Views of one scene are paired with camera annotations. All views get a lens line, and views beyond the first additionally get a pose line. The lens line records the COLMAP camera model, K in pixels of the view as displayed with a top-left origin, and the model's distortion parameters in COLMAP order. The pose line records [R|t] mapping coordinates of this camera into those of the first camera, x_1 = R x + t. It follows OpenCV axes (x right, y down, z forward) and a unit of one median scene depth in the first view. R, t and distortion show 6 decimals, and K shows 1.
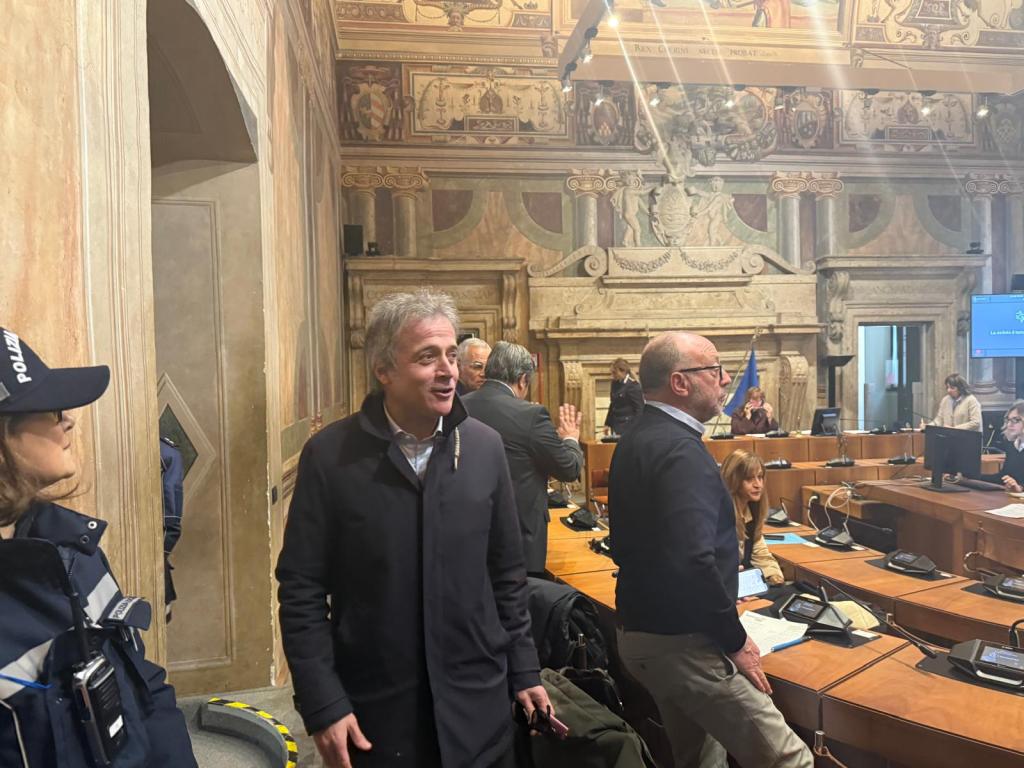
lens RADIAL K [[741.7, 0, 499.1], [0, 741.7, 388.7], [0, 0, 1]] dist [0.064513, -0.096523]
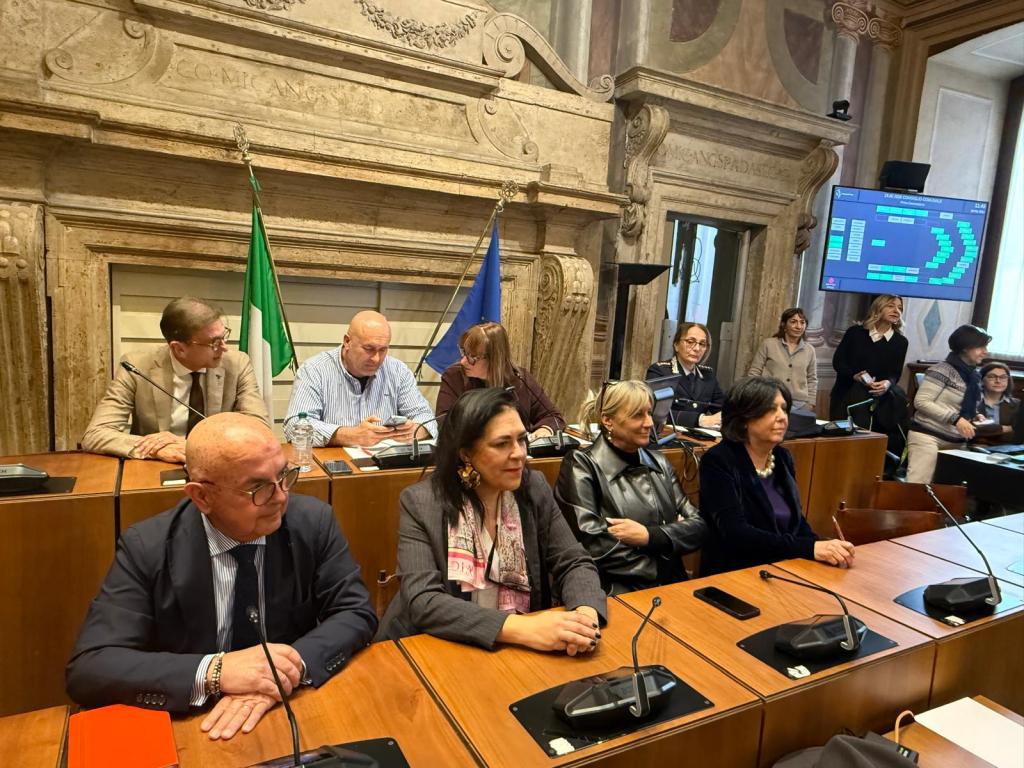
lens RADIAL K [[668.9, 0, 509.9], [0, 668.9, 389.3], [0, 0, 1]] dist [0.006194, -0.000589]
pose [[0.924412, 0.025595, 0.380537, 0.185712], [-0.071457, 0.991701, 0.106883, 0.000119], [-0.374643, -0.125996, 0.918568, 0.579442]]
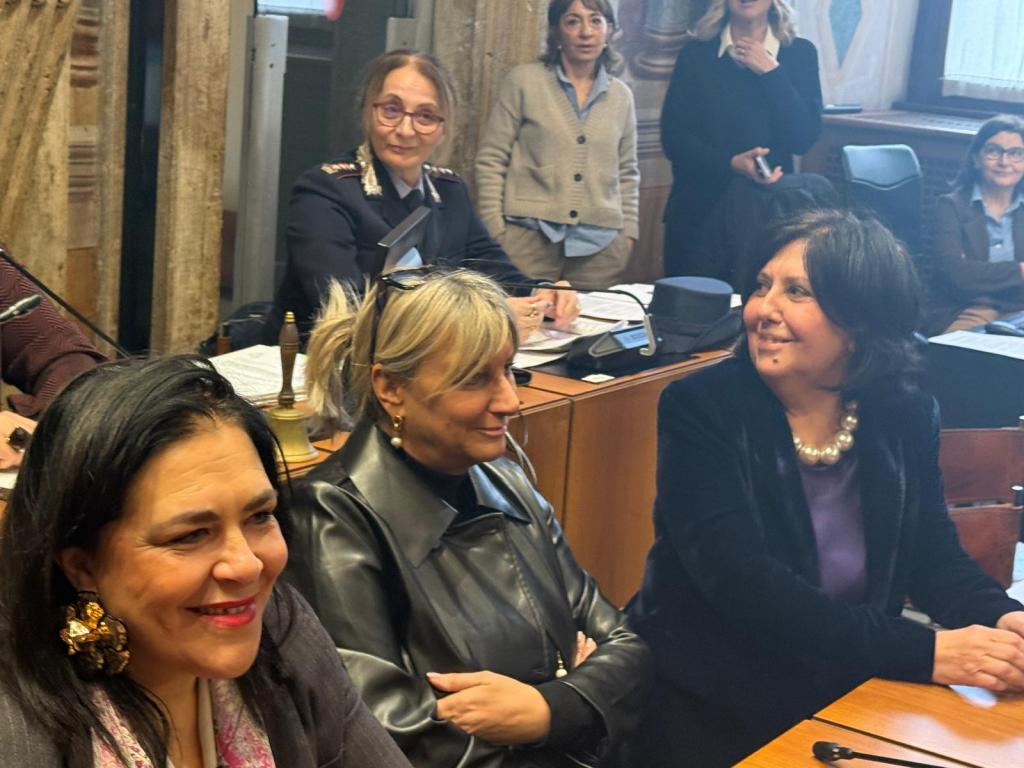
lens RADIAL K [[1873.9, 0, 546.8], [0, 1873.9, 376.9], [0, 0, 1]] dist [0.187922, 0.000000]
pose [[0.648858, -0.093592, 0.755132, 0.147805], [-0.071378, 0.980544, 0.182862, -0.010968], [-0.757555, -0.172551, 0.629553, 0.622222]]
